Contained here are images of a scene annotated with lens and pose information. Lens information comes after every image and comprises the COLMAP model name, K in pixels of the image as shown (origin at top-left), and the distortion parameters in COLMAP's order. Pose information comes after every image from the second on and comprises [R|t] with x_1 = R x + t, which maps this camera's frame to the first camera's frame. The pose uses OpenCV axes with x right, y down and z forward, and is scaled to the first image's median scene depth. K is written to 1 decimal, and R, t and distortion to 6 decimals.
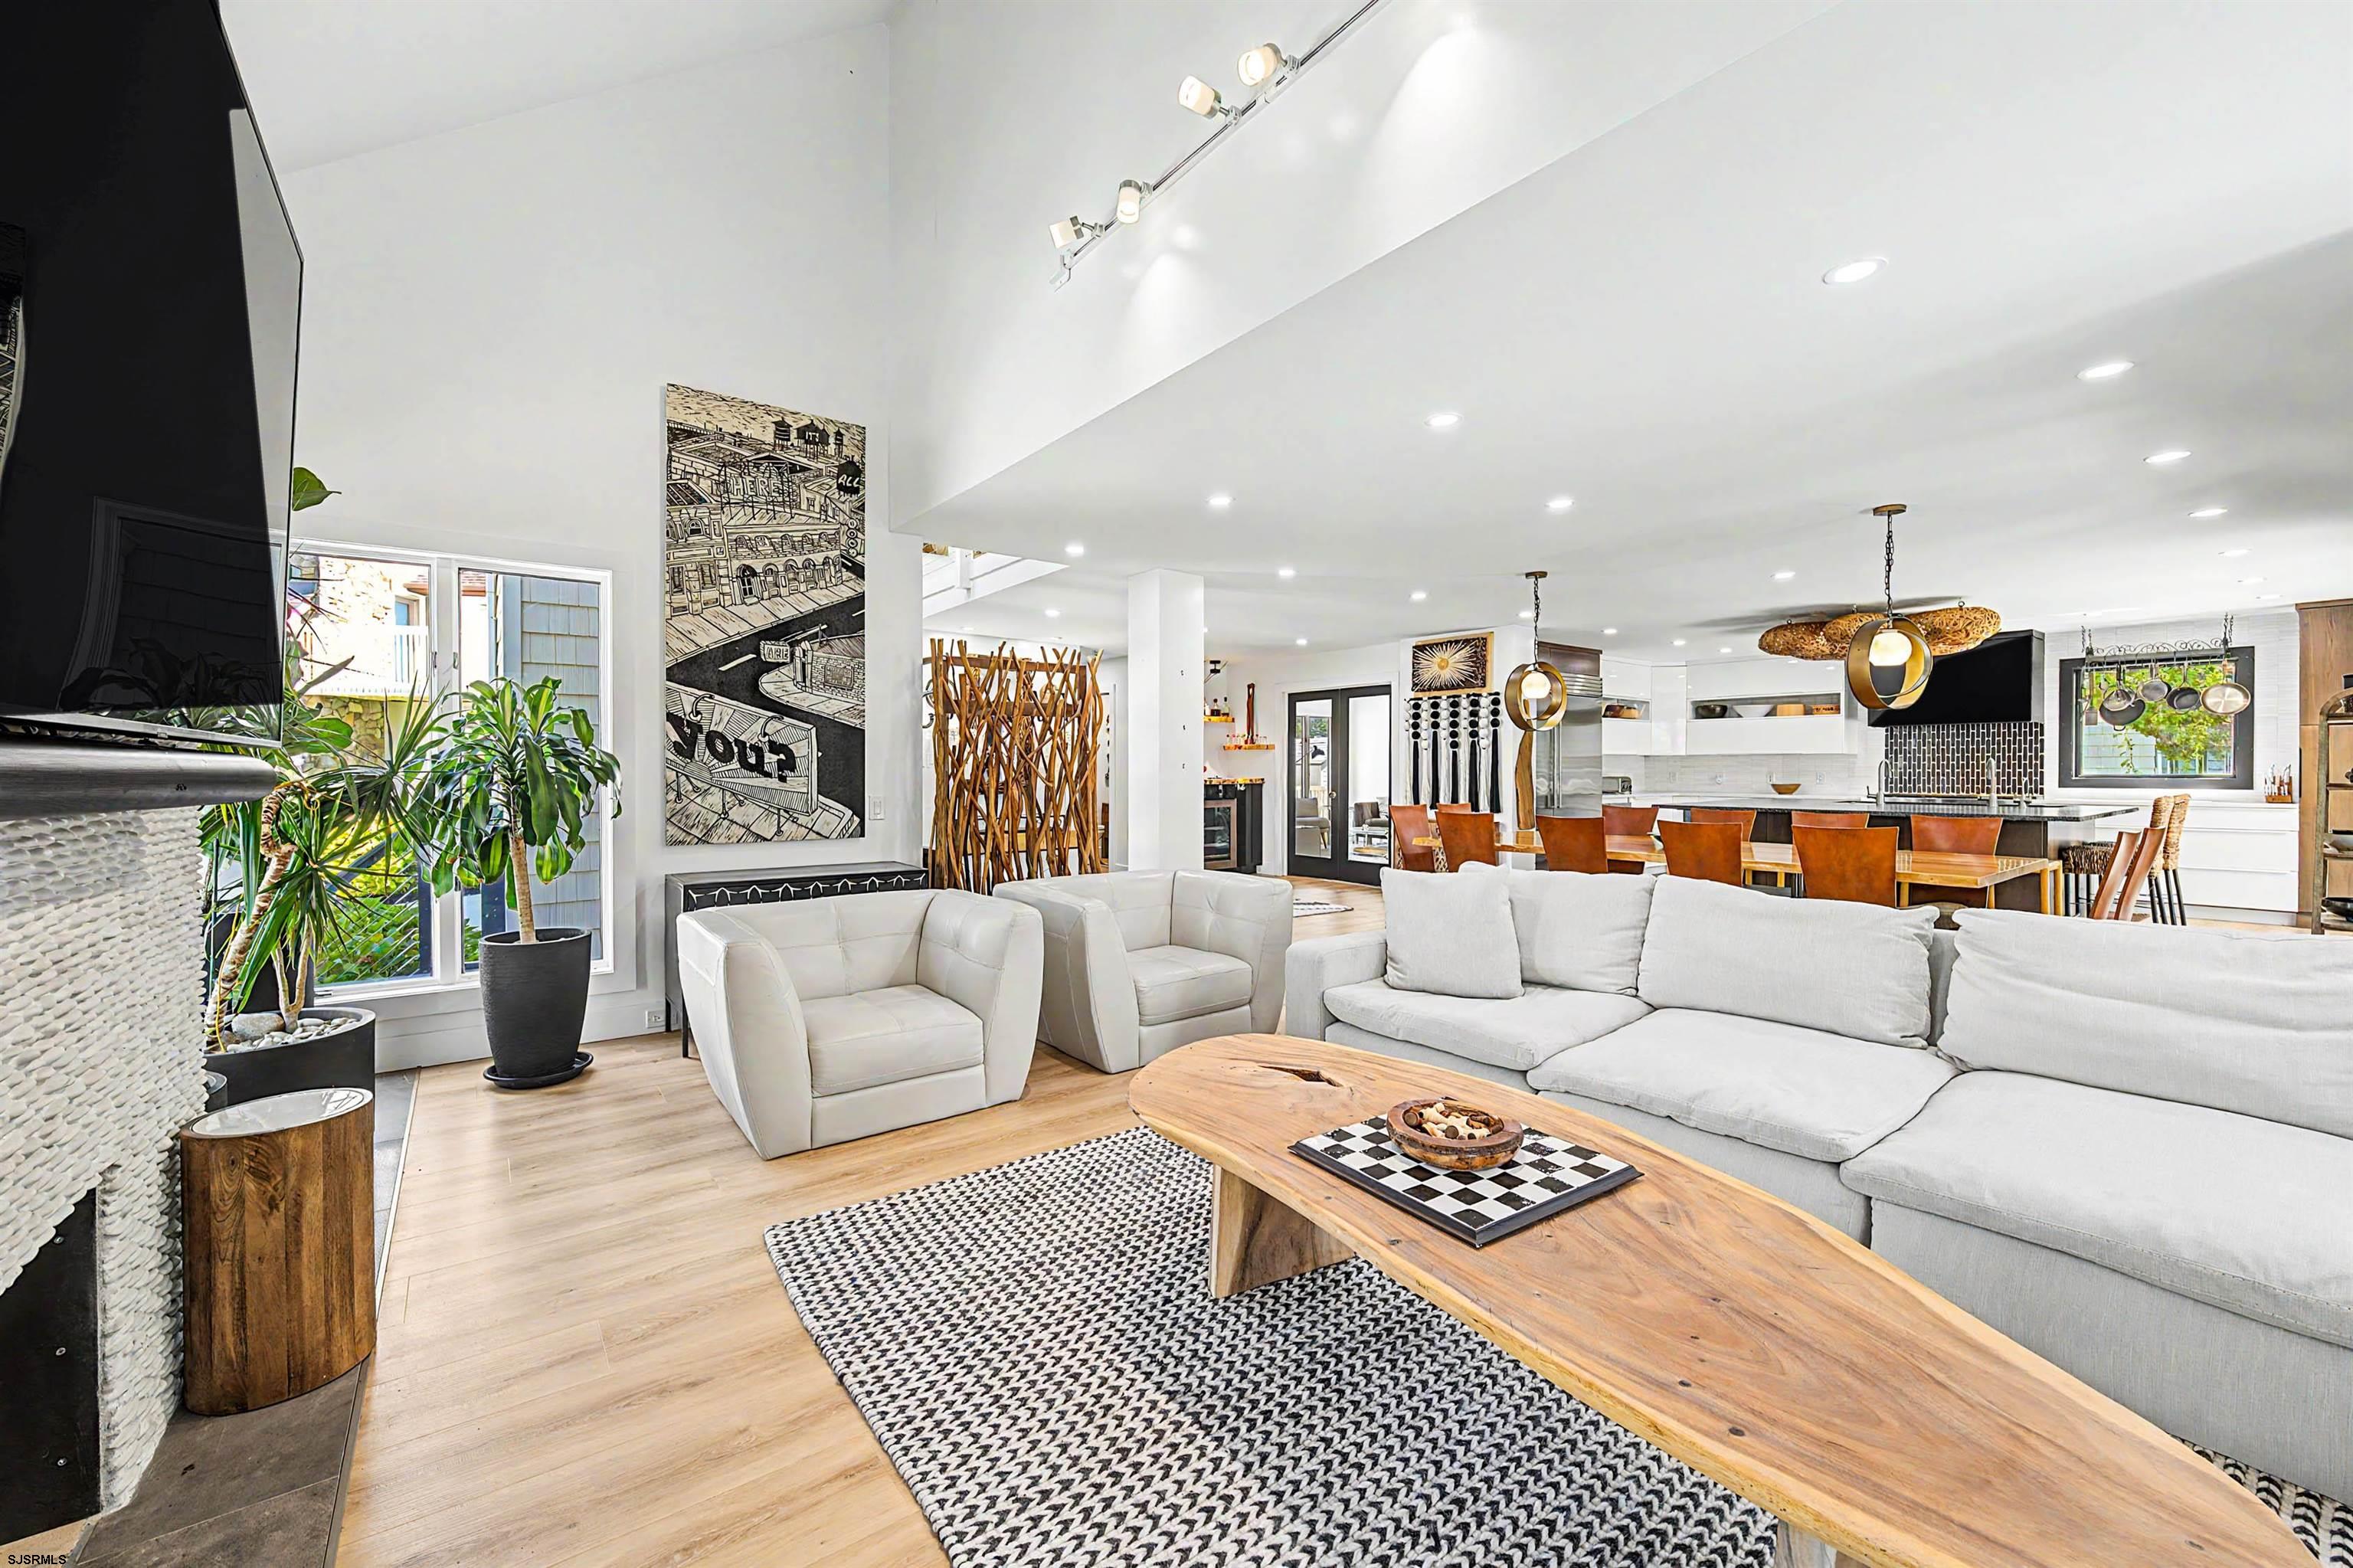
lens RADIAL K [[930.4, 0, 1163.4], [0, 930.4, 776.9], [0, 0, 1]] dist [-0.000469, -0.000782]
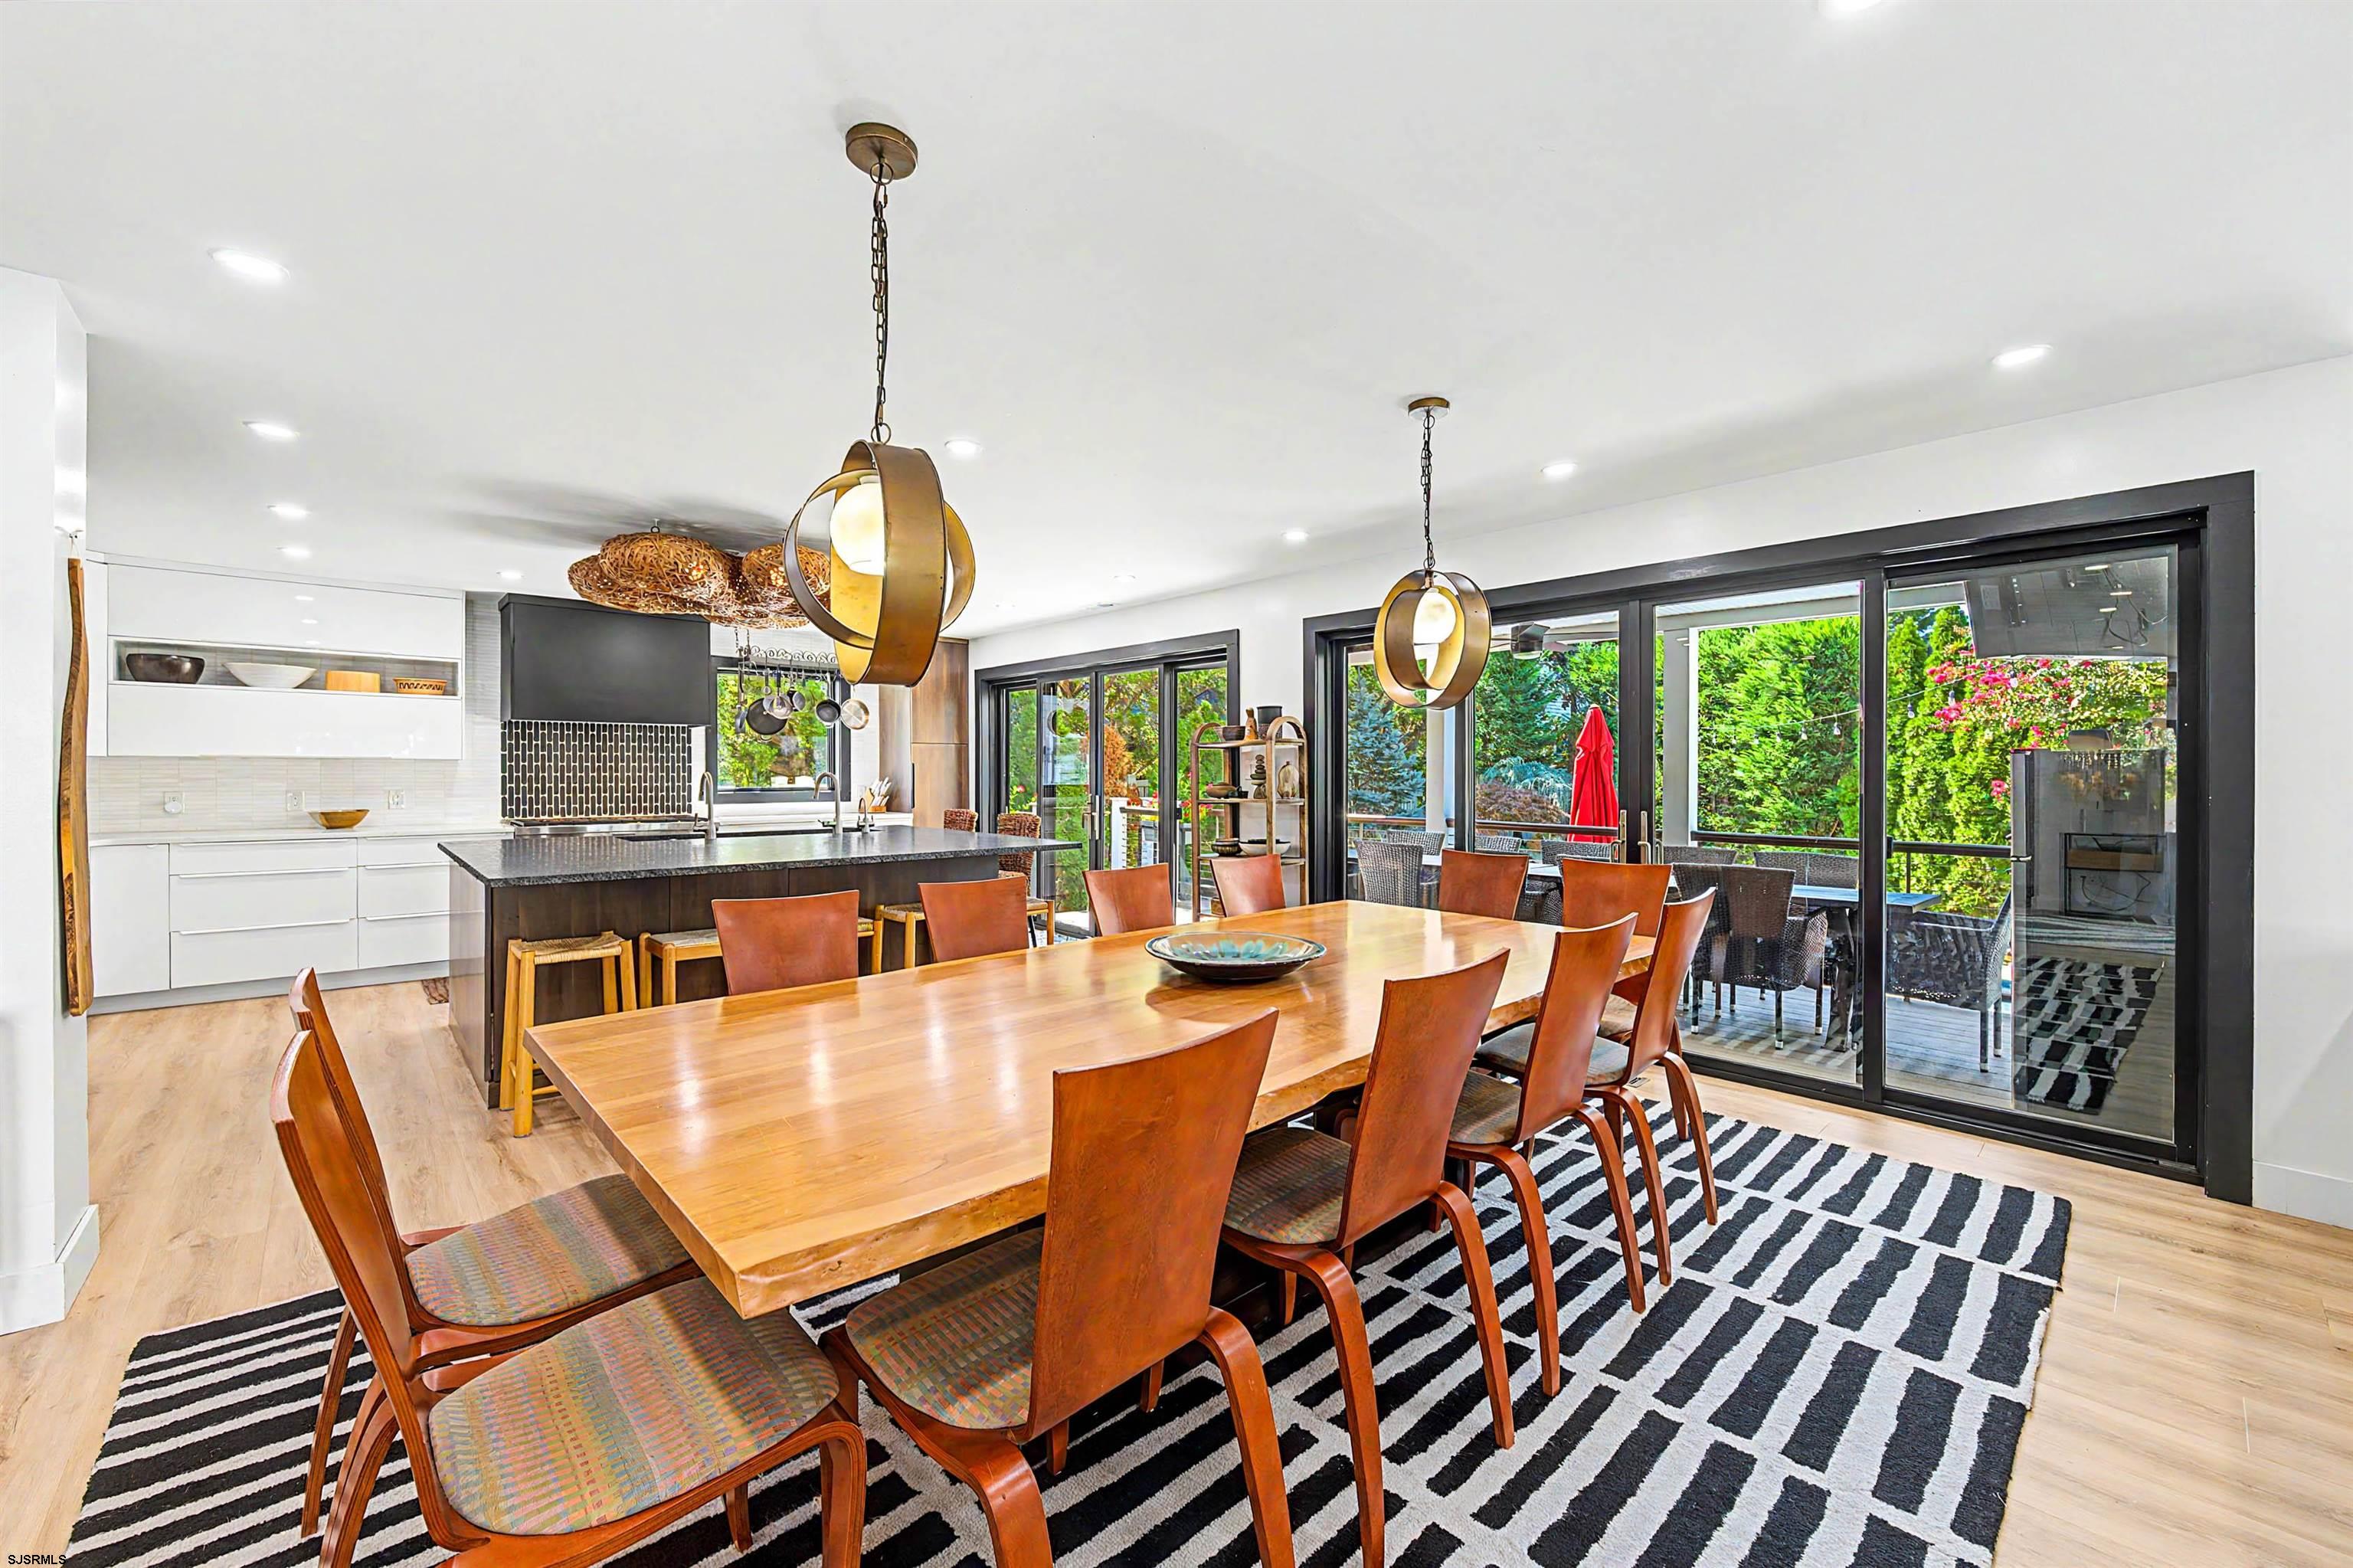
lens RADIAL K [[930.4, 0, 1155.3], [0, 930.4, 777.3], [0, 0, 1]] dist [-0.000469, -0.000782]
pose [[-0.102516, -0.007509, 0.994703, 0.077283], [0.005990, 0.999949, 0.008166, -0.020014], [-0.994713, 0.006795, -0.102466, 0.753316]]
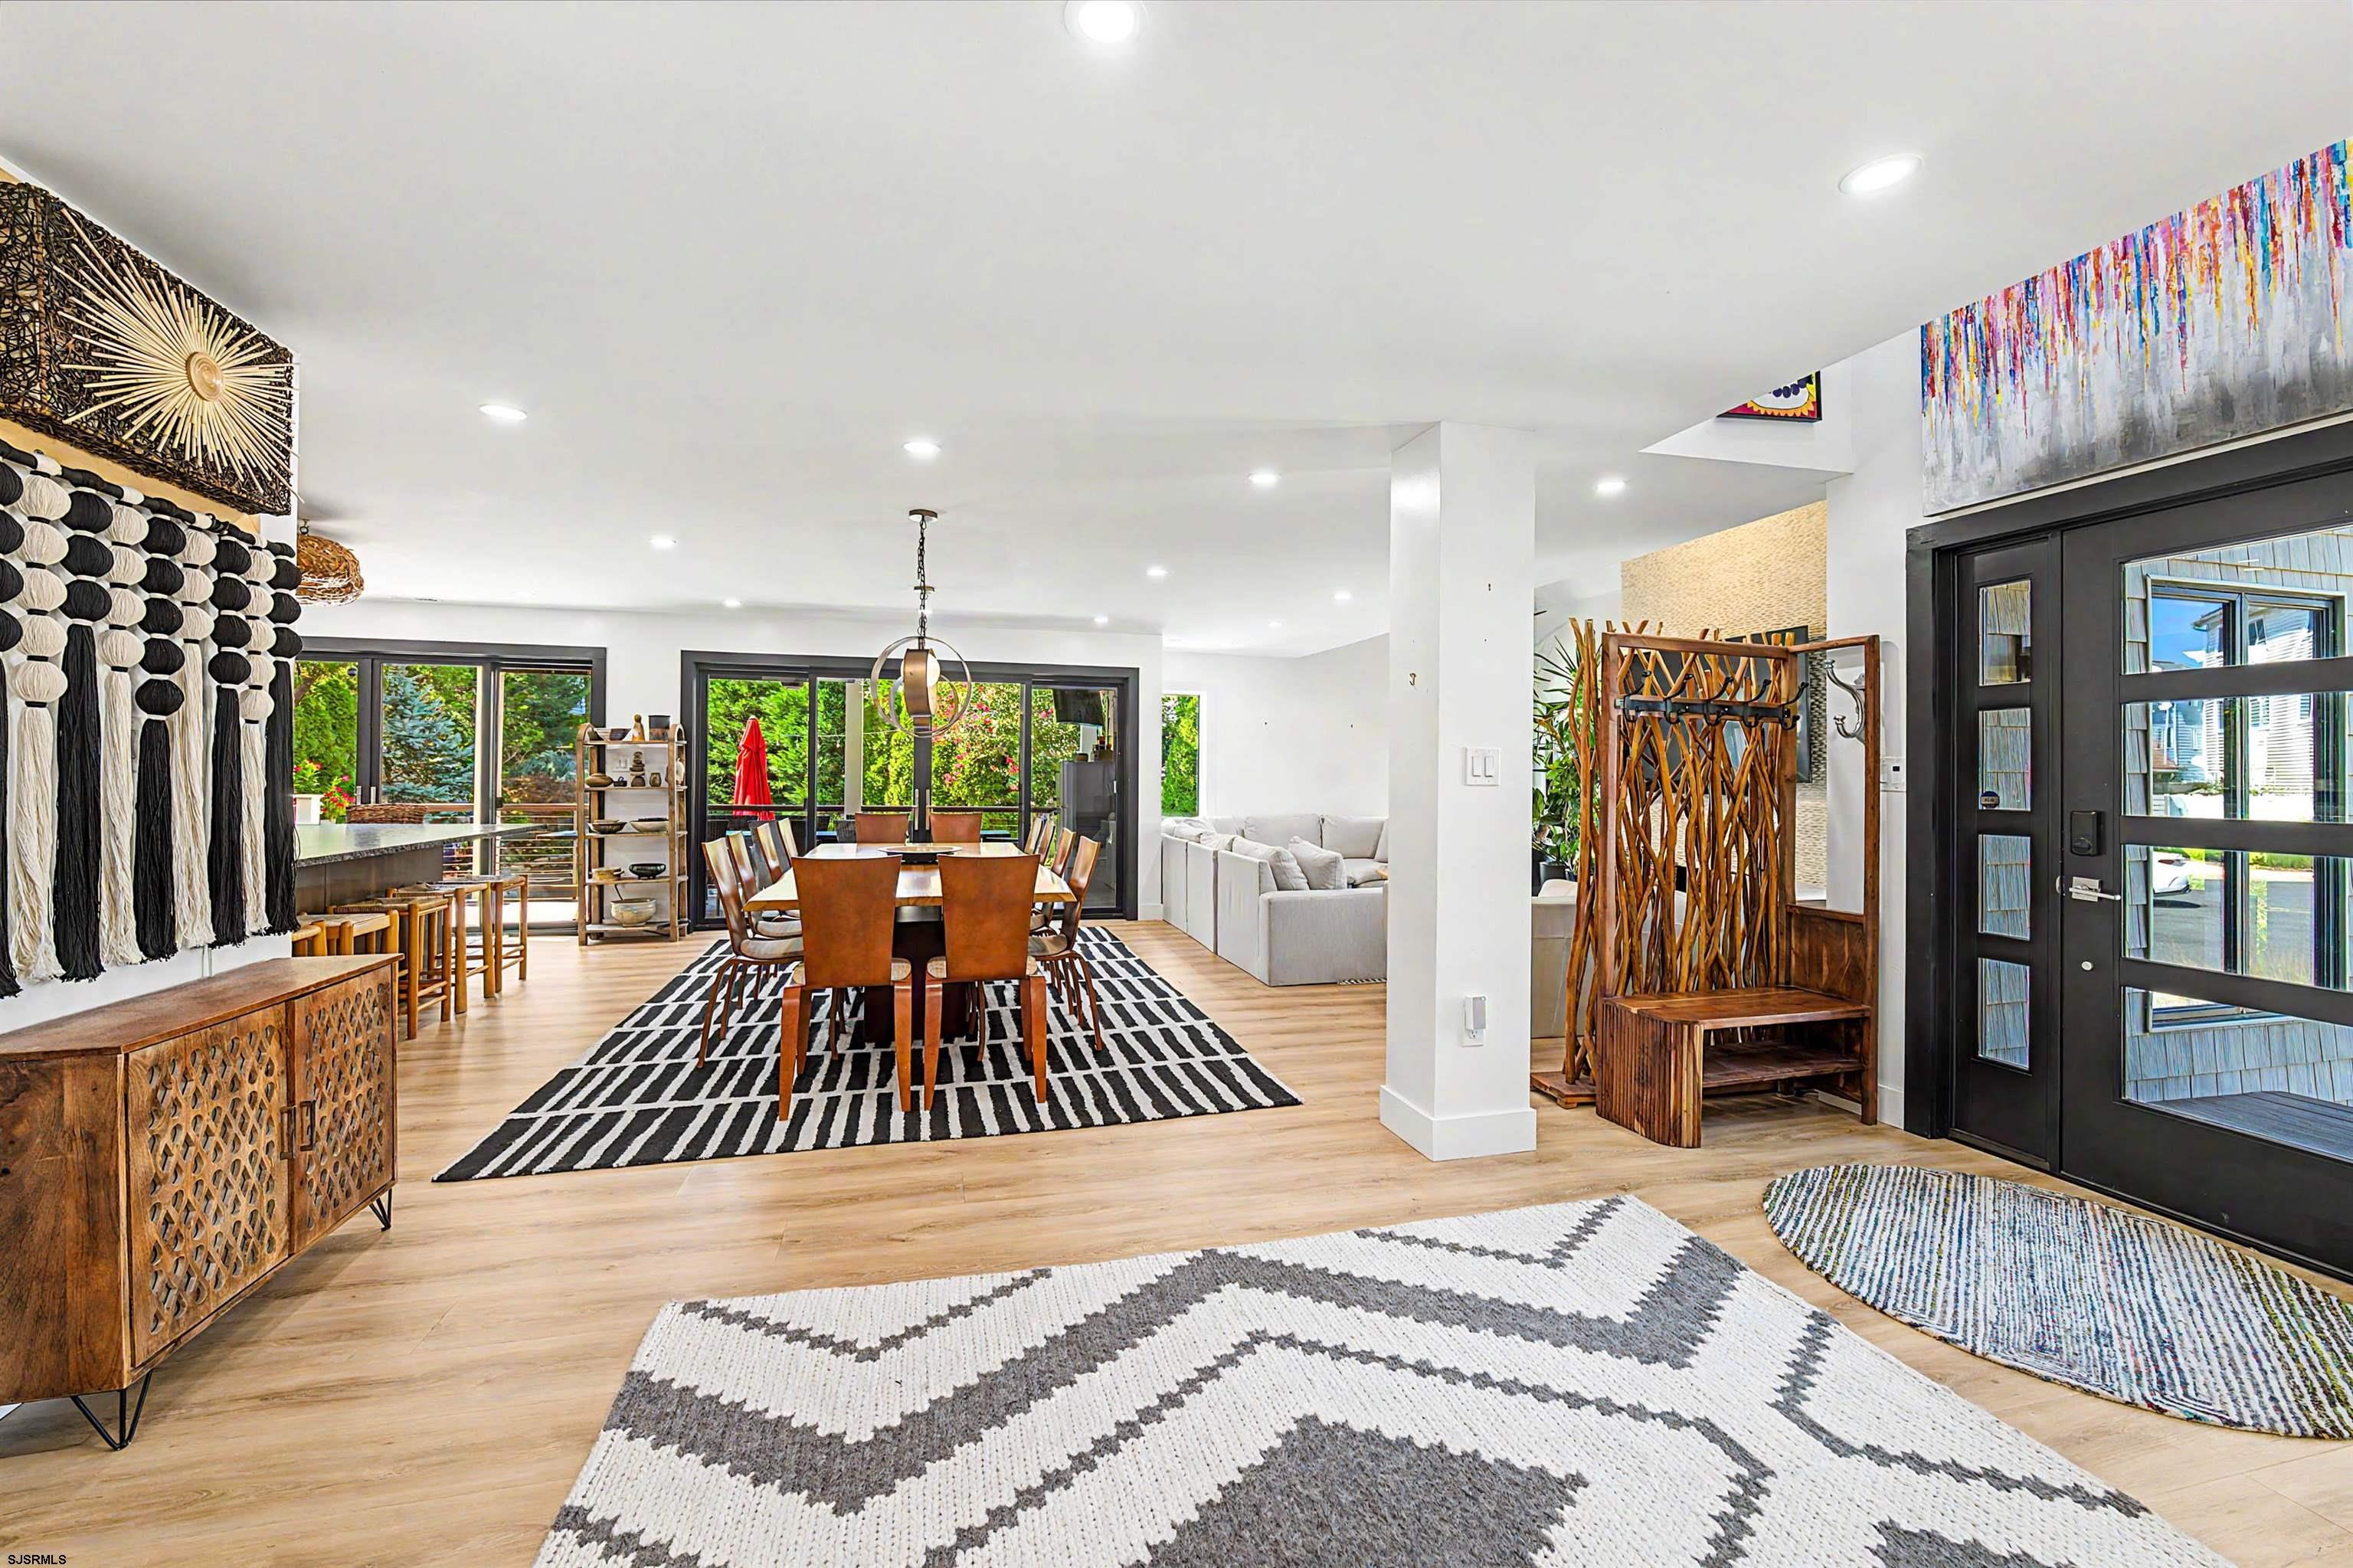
lens RADIAL K [[930.4, 0, 1167.6], [0, 930.4, 774.6], [0, 0, 1]] dist [-0.000469, -0.000782]
pose [[-0.928217, -0.011048, 0.371876, -0.031706], [-0.007967, 0.999920, 0.009822, -0.021492], [-0.371955, 0.006154, -0.928231, 1.248942]]
